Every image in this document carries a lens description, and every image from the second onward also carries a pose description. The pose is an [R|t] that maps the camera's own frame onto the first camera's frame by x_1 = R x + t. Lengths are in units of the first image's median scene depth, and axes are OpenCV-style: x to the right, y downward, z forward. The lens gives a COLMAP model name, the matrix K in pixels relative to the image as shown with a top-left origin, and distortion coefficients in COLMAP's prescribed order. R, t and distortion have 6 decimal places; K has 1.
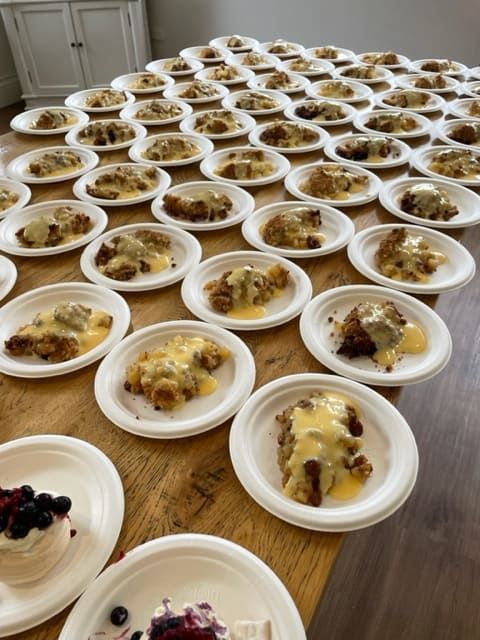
lens RADIAL K [[509.2, 0, 241.6], [0, 509.2, 335.5], [0, 0, 1]] dist [0.081335, -0.135132]
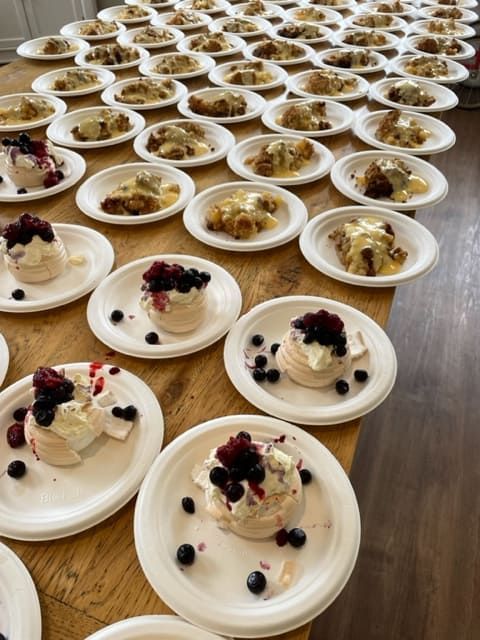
lens RADIAL K [[509.2, 0, 241.6], [0, 509.2, 335.5], [0, 0, 1]] dist [0.081335, -0.135132]
pose [[0.992558, -0.078826, 0.092821, -0.170032], [0.072494, 0.994929, 0.069723, 0.173324], [-0.097846, -0.062475, 0.993239, -0.181093]]
